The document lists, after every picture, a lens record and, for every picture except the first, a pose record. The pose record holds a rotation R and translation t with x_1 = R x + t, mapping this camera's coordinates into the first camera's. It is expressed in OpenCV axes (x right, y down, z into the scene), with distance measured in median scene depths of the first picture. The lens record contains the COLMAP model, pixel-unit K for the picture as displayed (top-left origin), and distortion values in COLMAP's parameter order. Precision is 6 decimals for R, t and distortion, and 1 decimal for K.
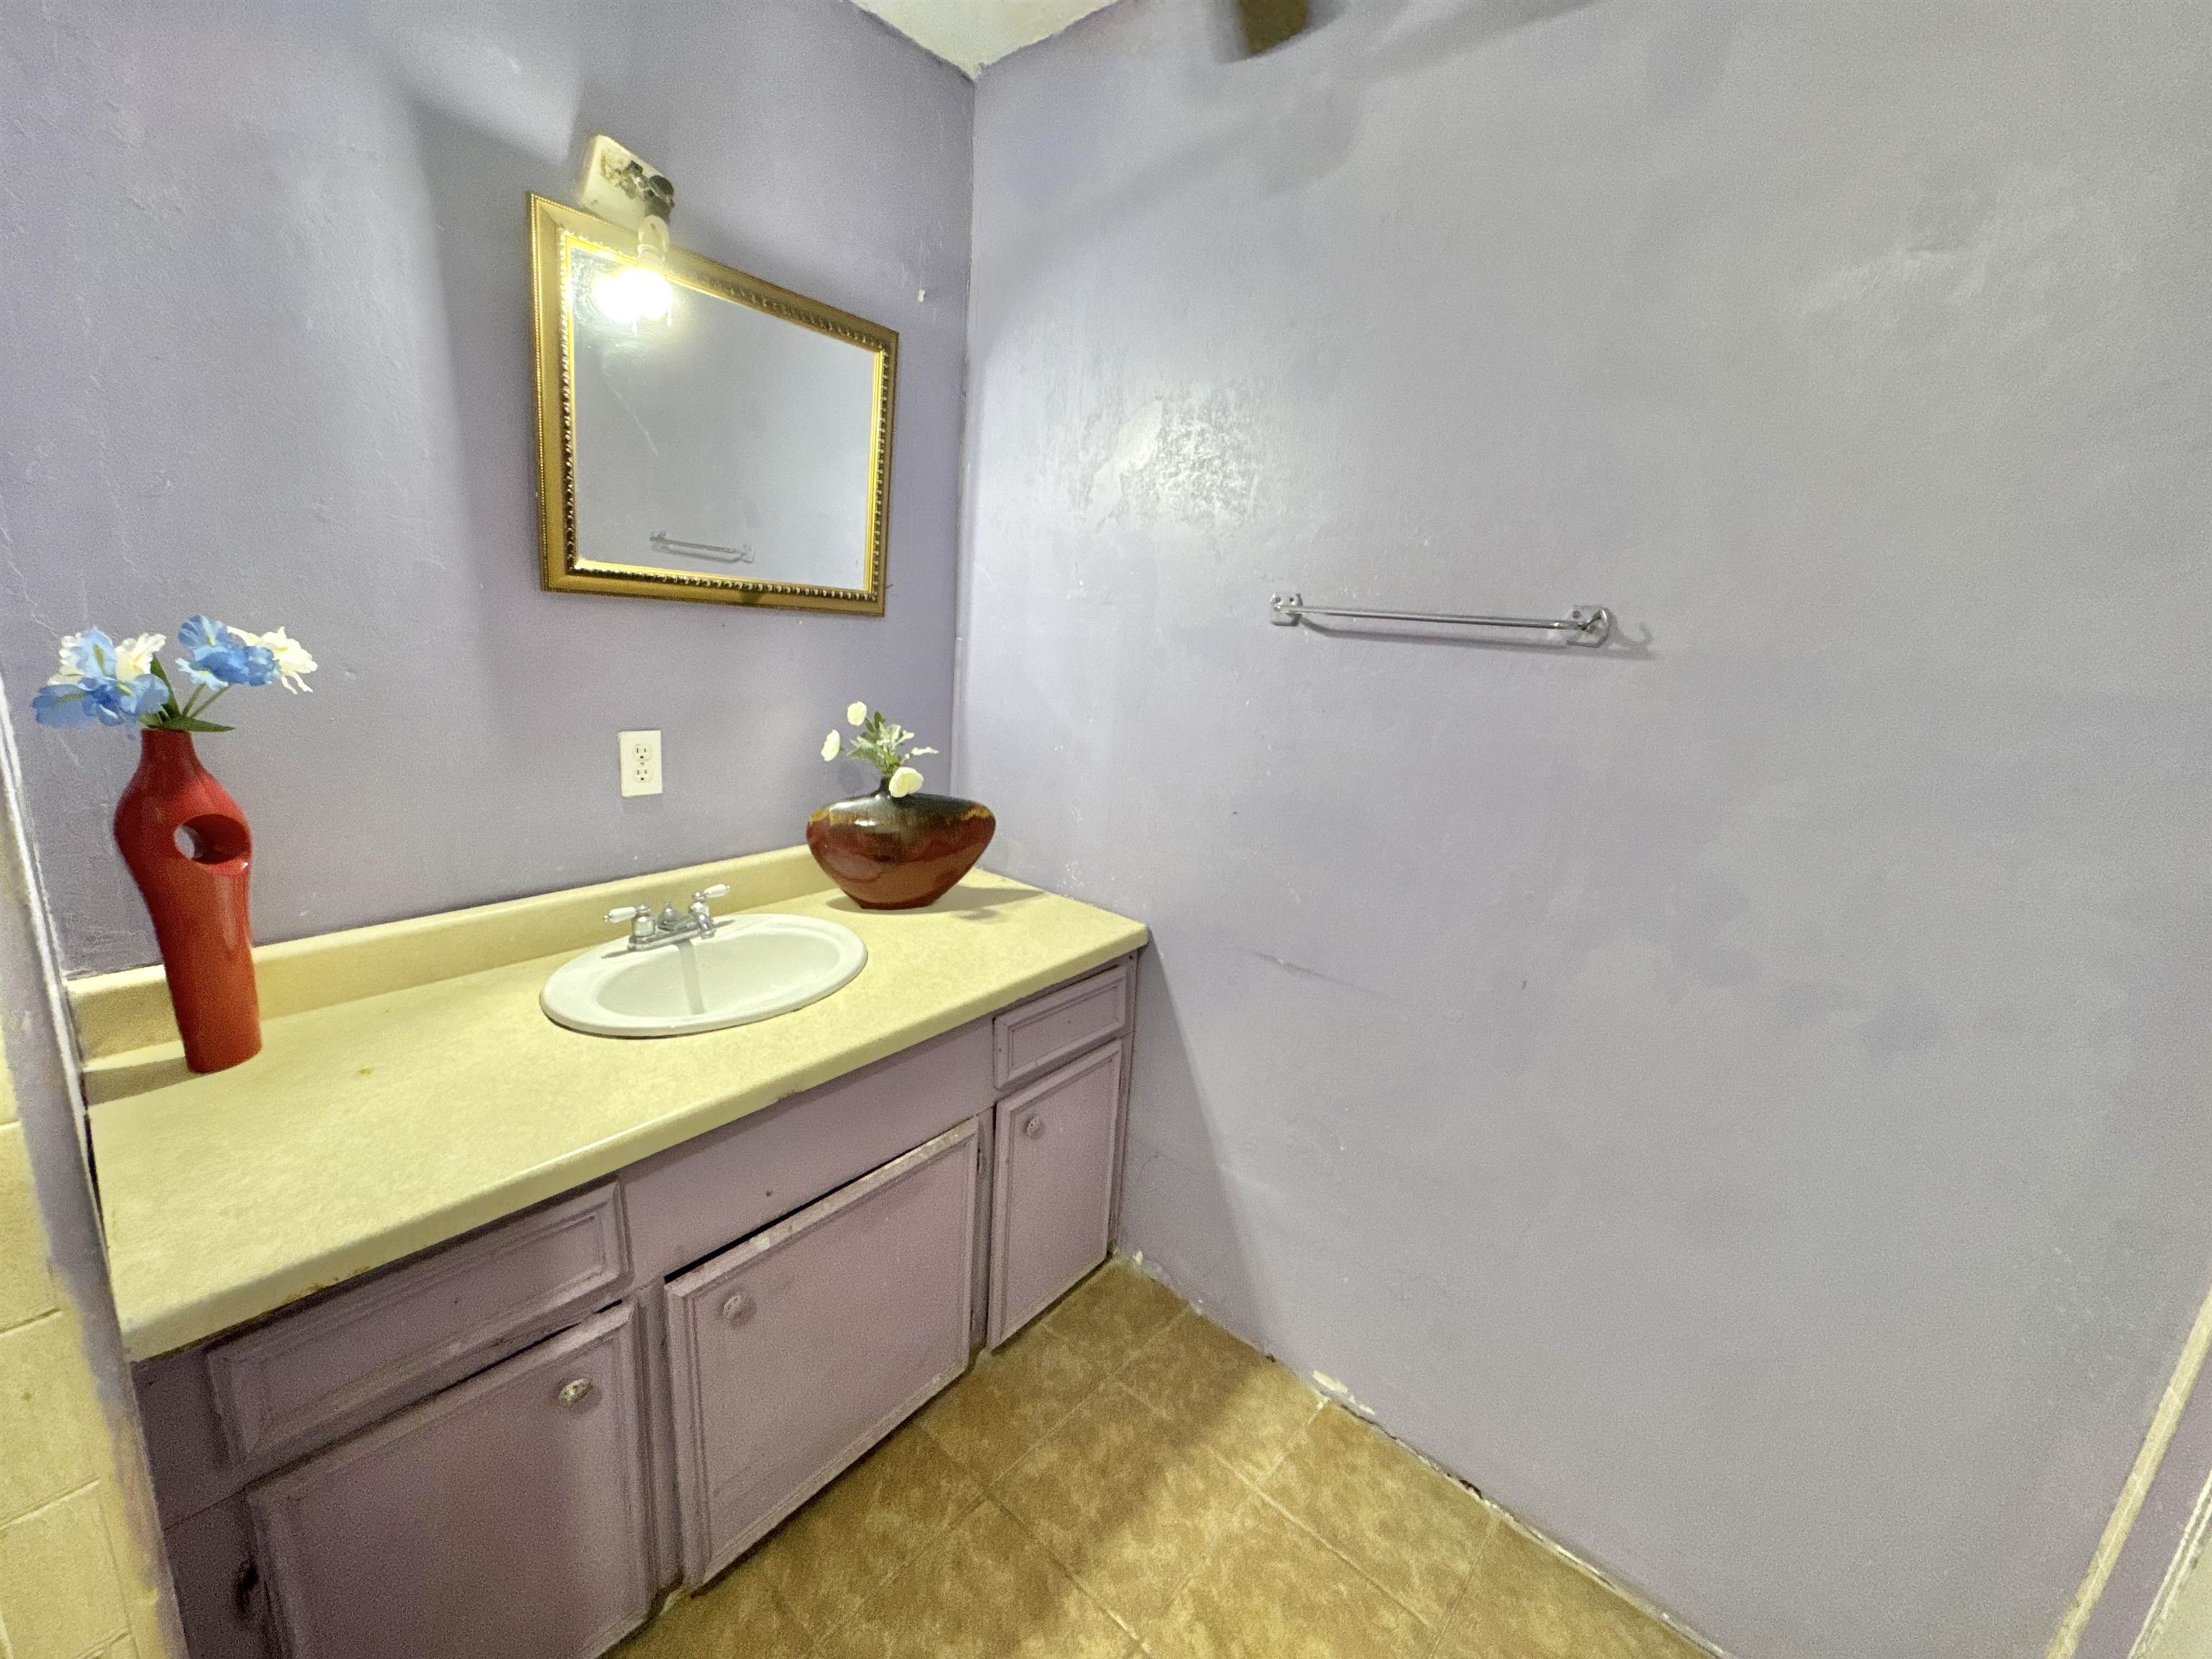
lens RADIAL K [[888.4, 0, 1109.5], [0, 888.4, 825.8], [0, 0, 1]] dist [-0.003829, 0.000506]
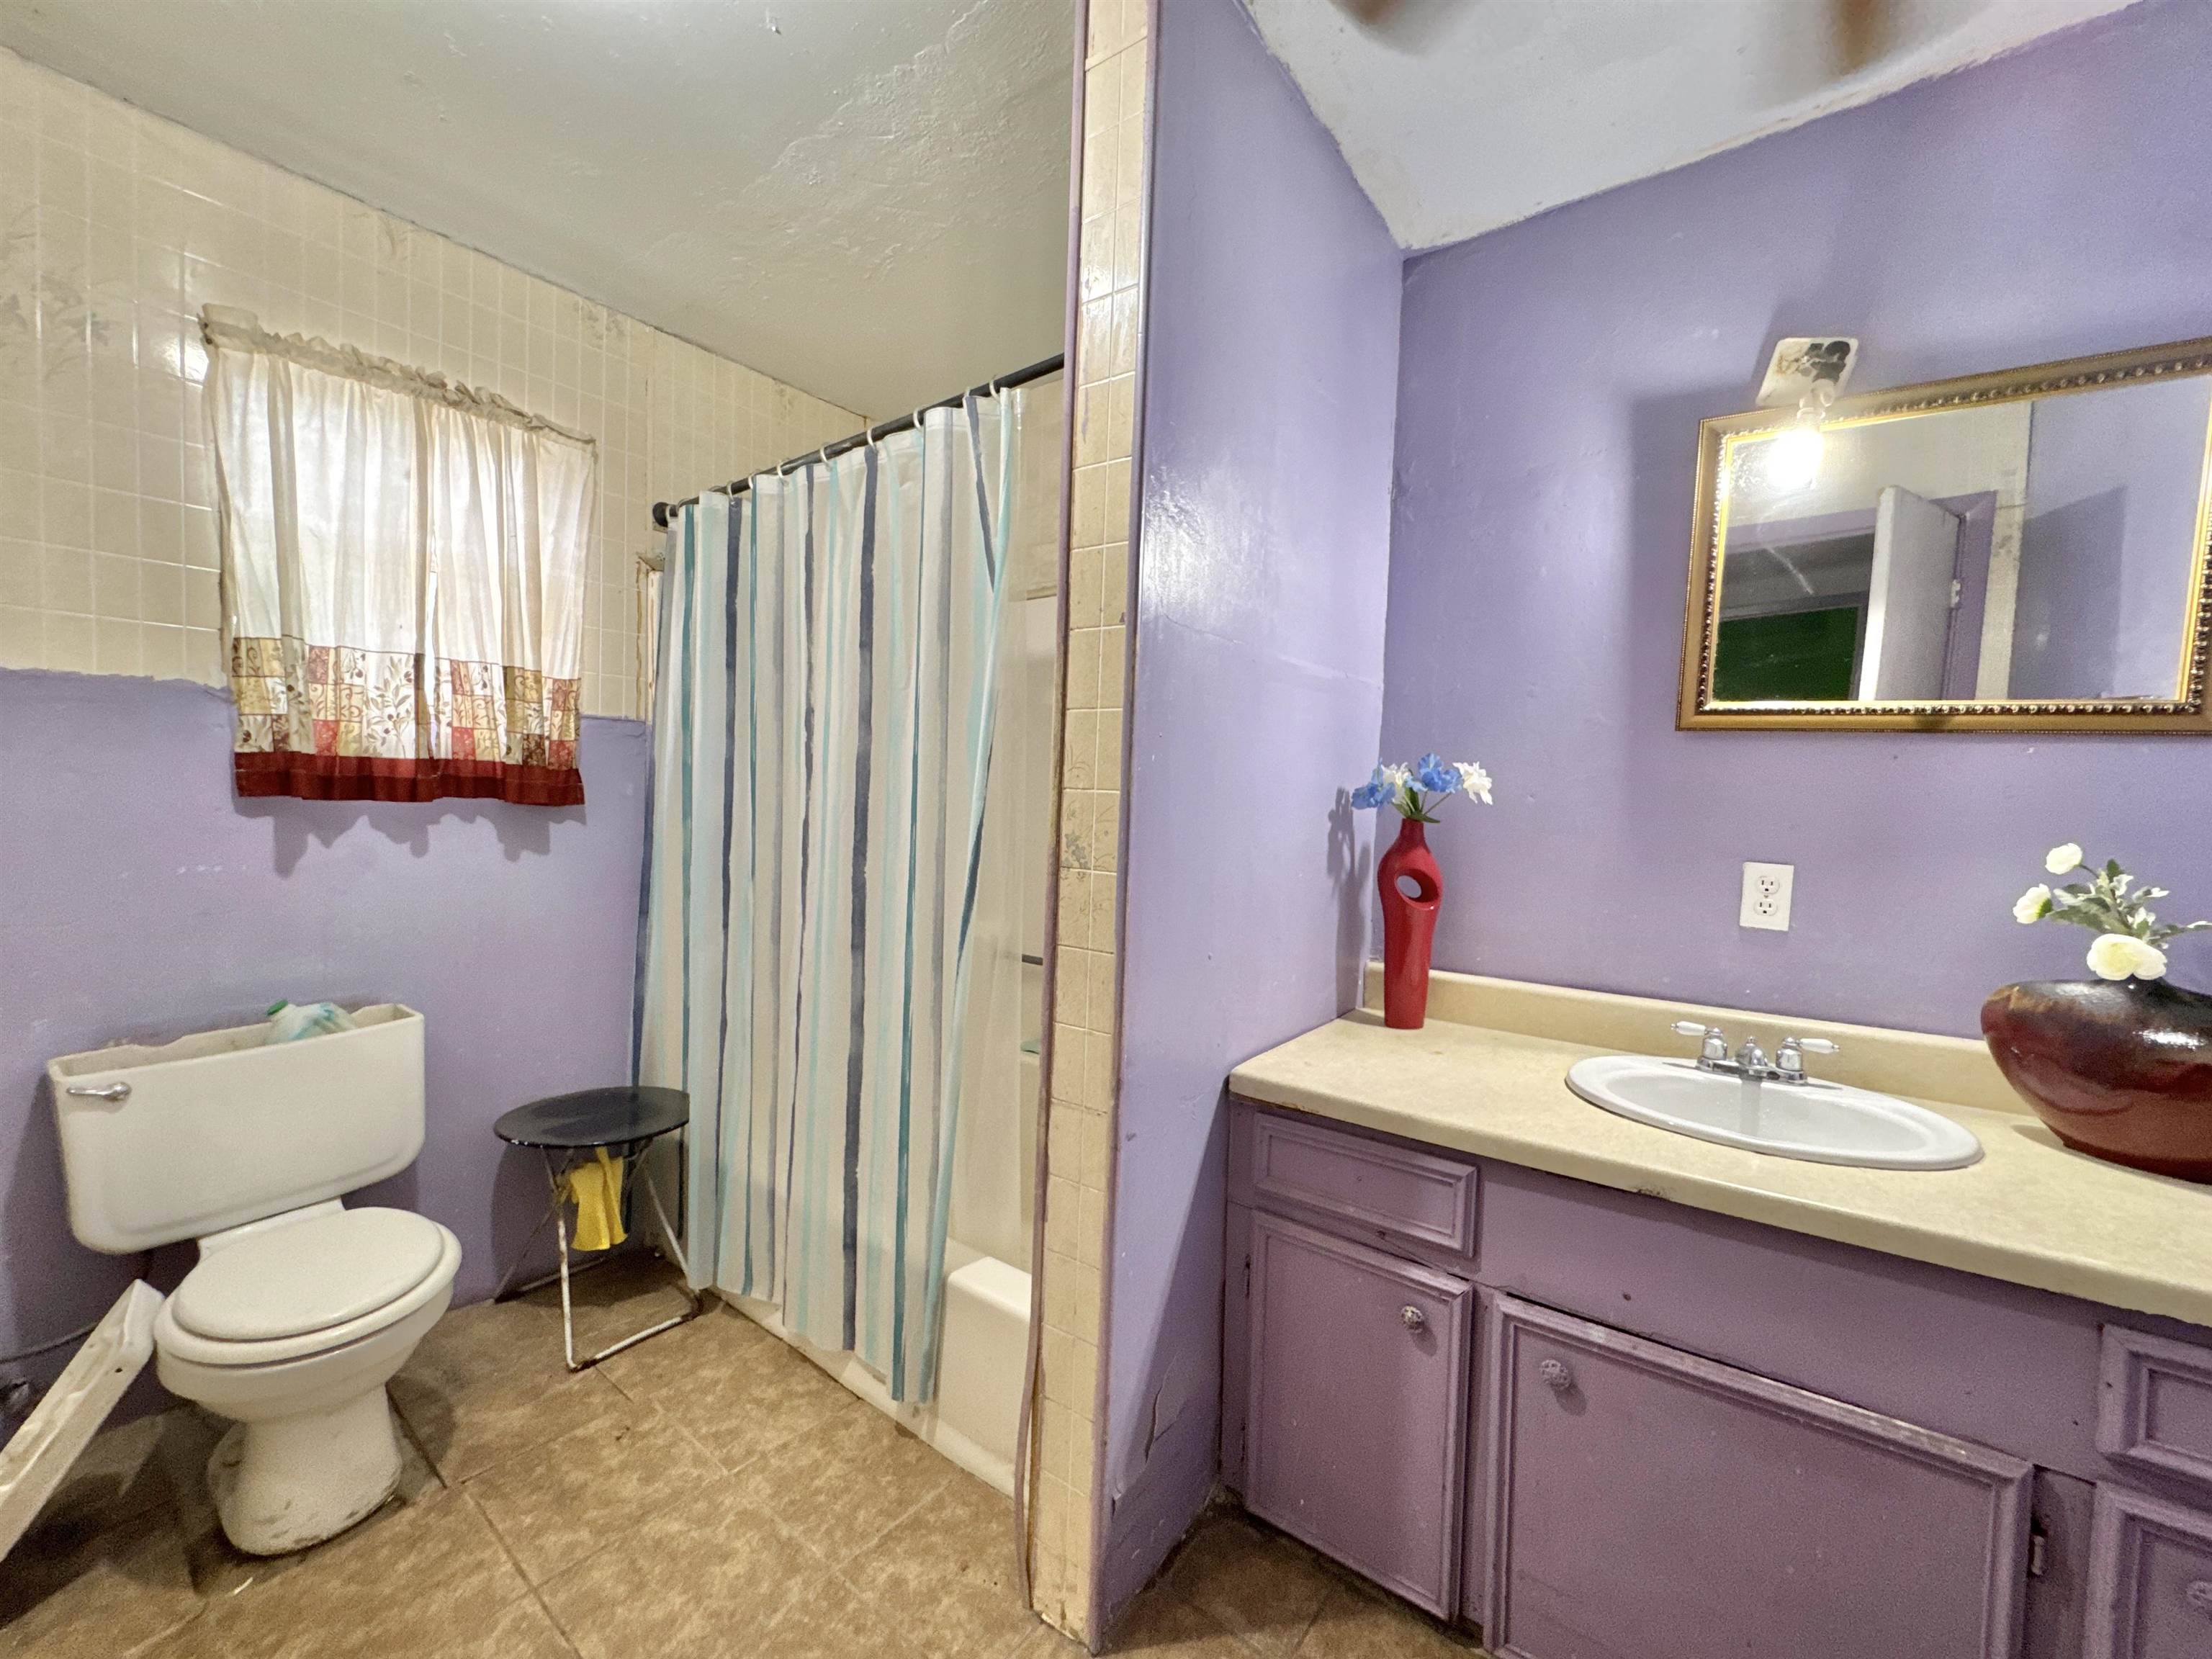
lens RADIAL K [[888.4, 0, 1114.2], [0, 888.4, 826.0], [0, 0, 1]] dist [-0.003829, 0.000506]
pose [[0.073866, -0.026042, -0.996928, 0.479163], [-0.259616, 0.964689, -0.044435, 0.101775], [0.962883, 0.262101, 0.064497, 0.250123]]
